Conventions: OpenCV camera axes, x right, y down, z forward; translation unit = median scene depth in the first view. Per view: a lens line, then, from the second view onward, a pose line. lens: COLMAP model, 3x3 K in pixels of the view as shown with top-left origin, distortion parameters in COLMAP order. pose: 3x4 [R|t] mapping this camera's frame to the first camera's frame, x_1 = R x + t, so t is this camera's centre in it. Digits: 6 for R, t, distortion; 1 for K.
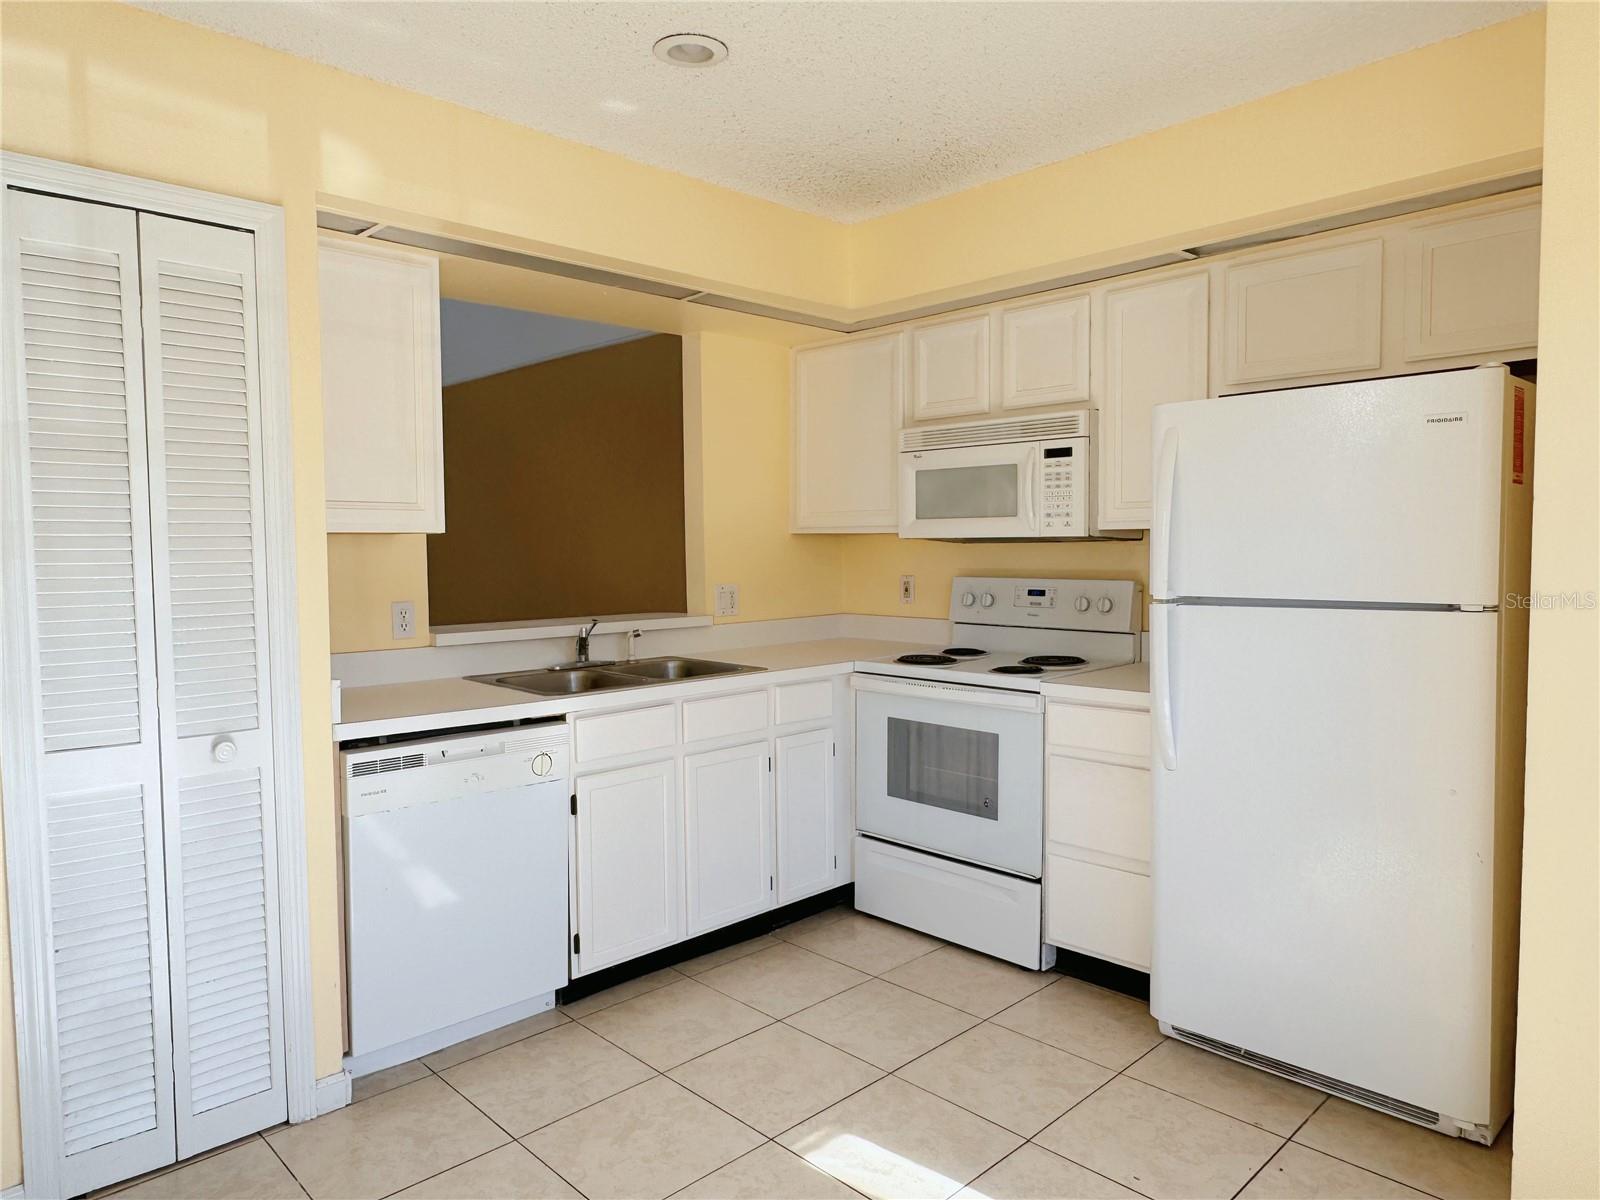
lens RADIAL K [[1012.4, 0, 800.0], [0, 1012.4, 600.0], [0, 0, 1]] dist [-0.062497, 0.051155]
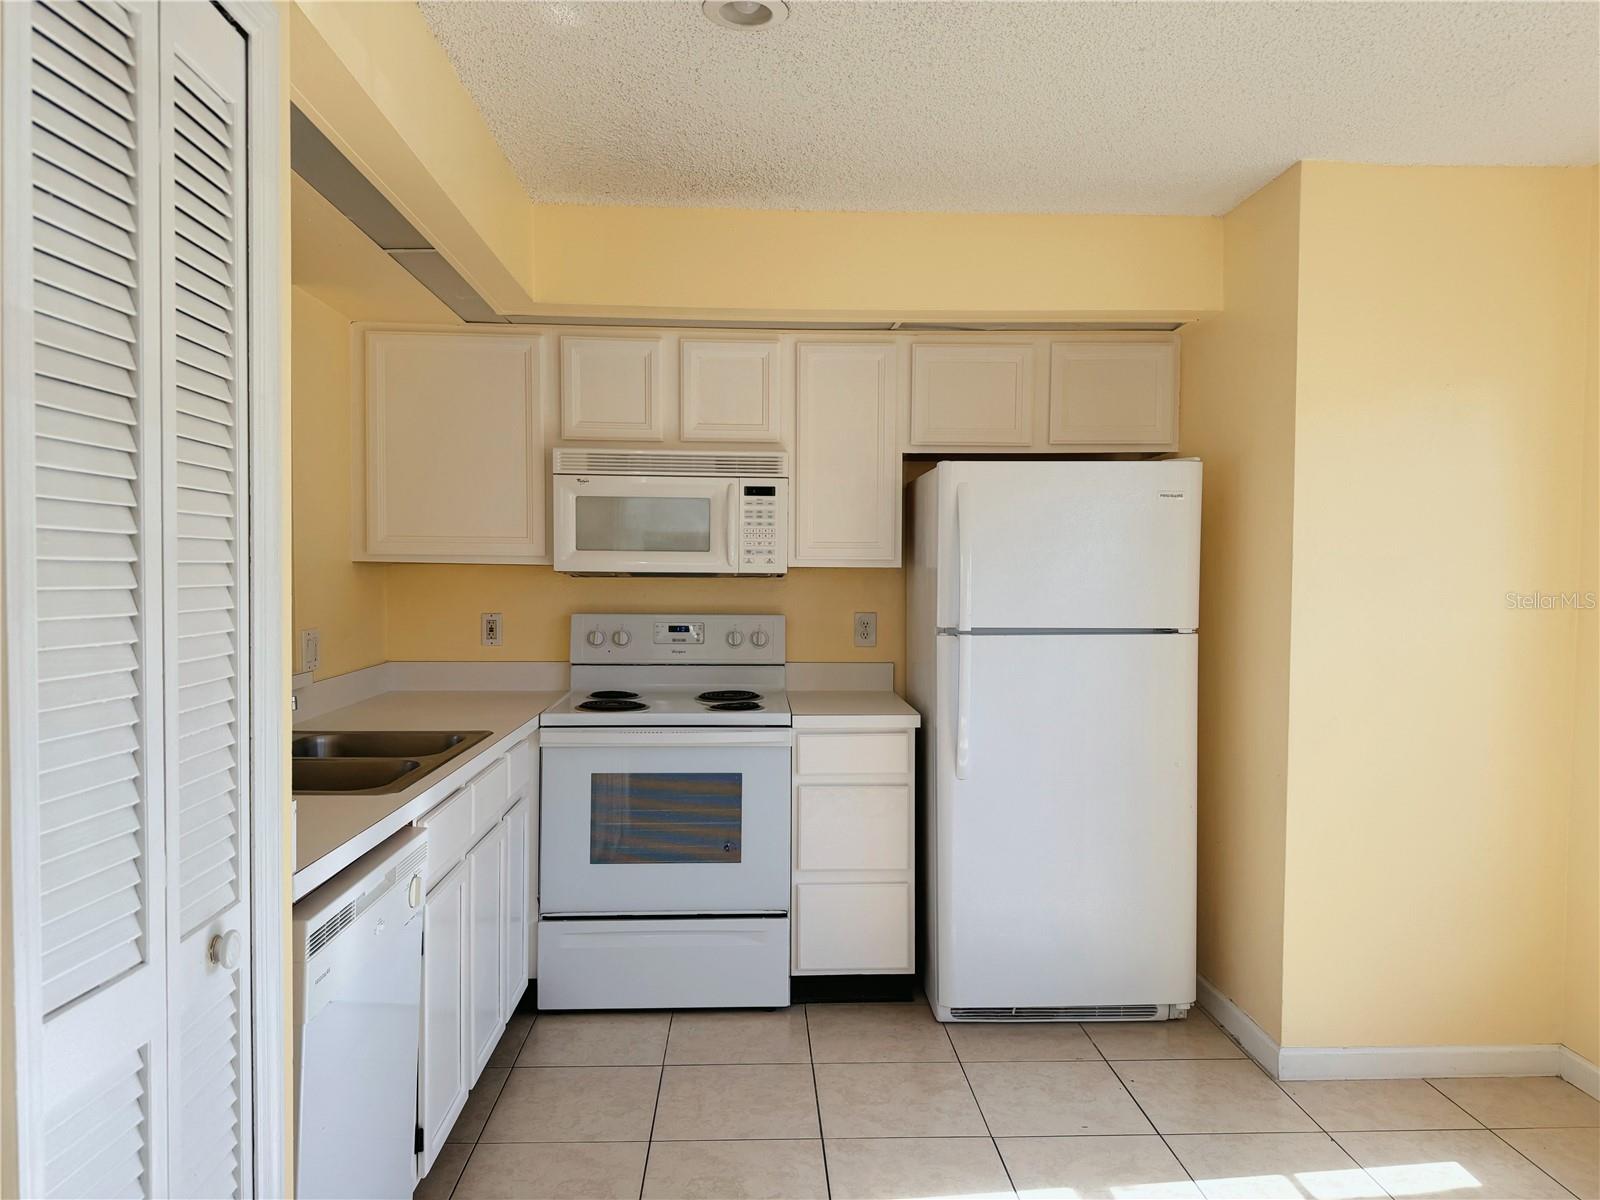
lens RADIAL K [[1102.7, 0, 800.0], [0, 1102.7, 600.0], [0, 0, 1]] dist [0.080111, -0.087075]
pose [[0.659996, -0.003823, 0.751259, -0.554761], [0.027195, 0.999453, -0.018806, -0.013455], [-0.750776, 0.032843, 0.659739, 0.232136]]
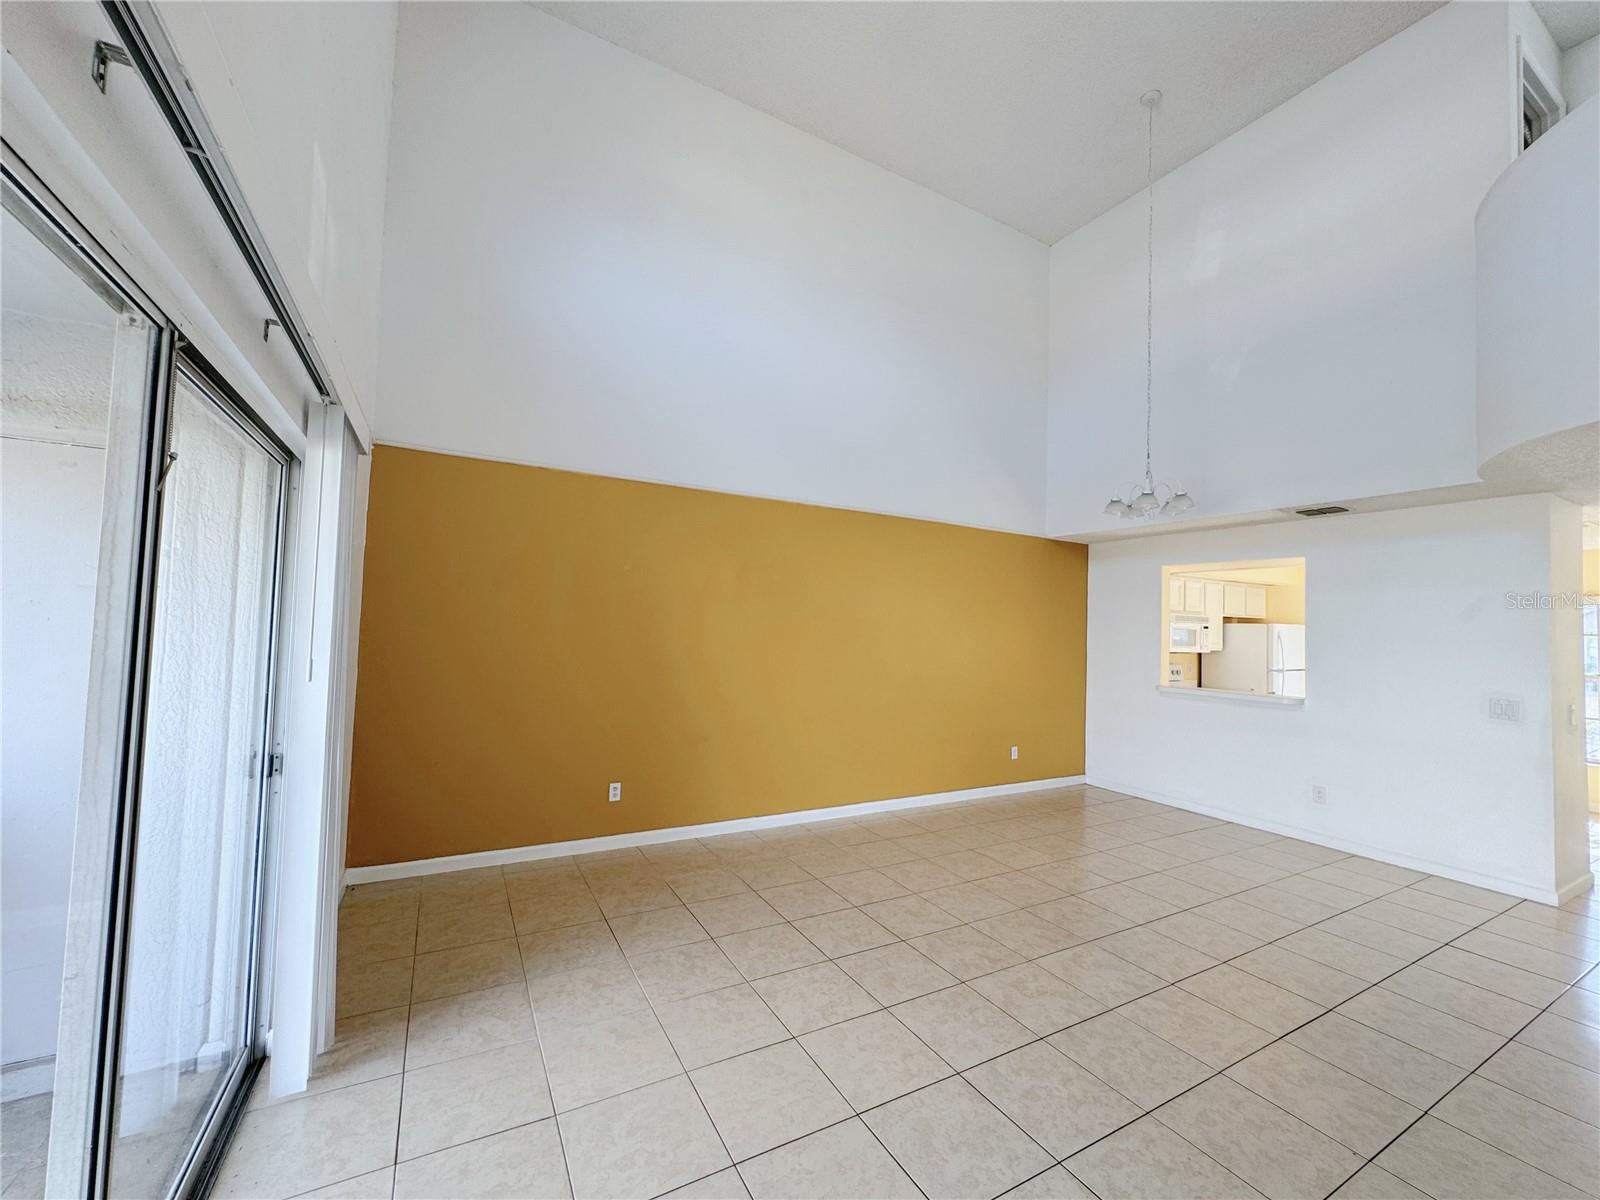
lens RADIAL K [[638.7, 0, 800.0], [0, 638.7, 600.0], [0, 0, 1]] dist [-0.000815, -0.000053]
pose [[0.254556, 0.057430, 0.965351, -2.152092], [0.019344, 0.997733, -0.064457, -0.126297], [-0.966865, 0.035081, 0.252868, 1.760122]]
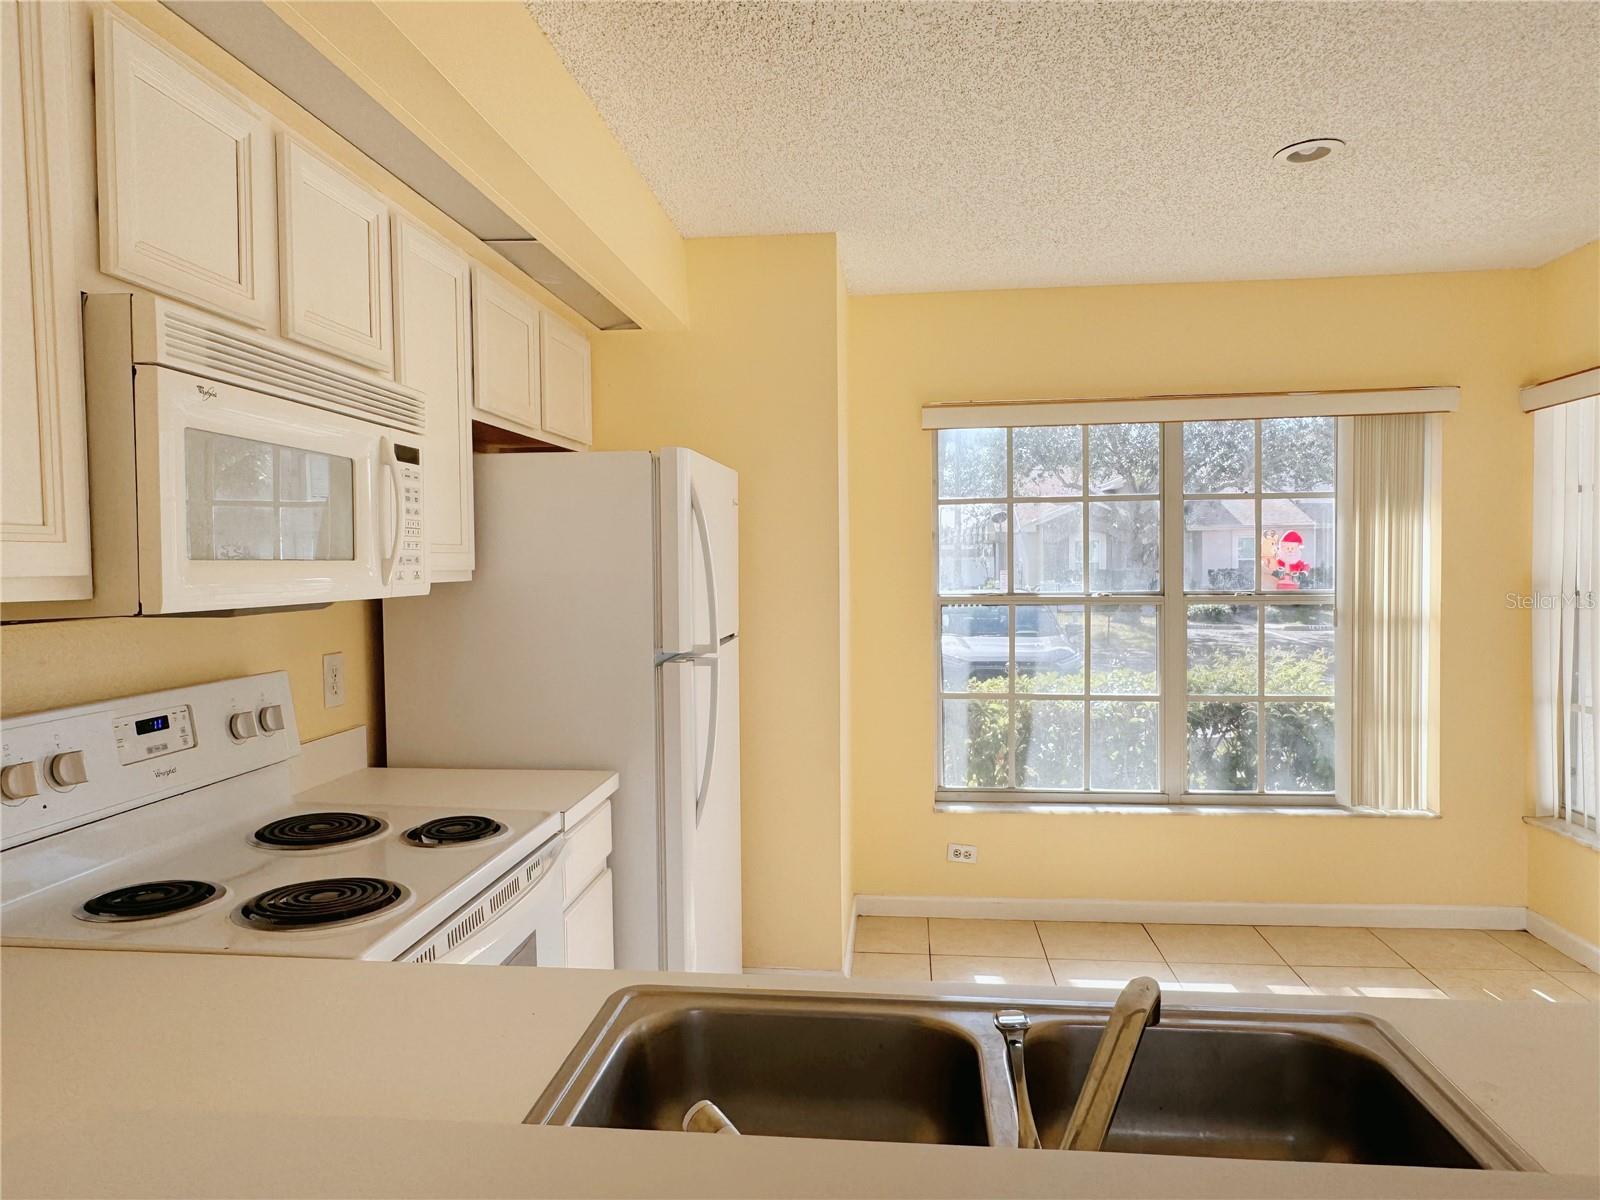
lens RADIAL K [[1035.3, 0, 800.0], [0, 1035.3, 600.0], [0, 0, 1]] dist [0.002329, 0.000163]
pose [[-0.645635, -0.011939, 0.763553, -0.353446], [0.058644, 0.996150, 0.065164, -0.086879], [-0.761391, 0.086850, -0.642449, 1.212380]]
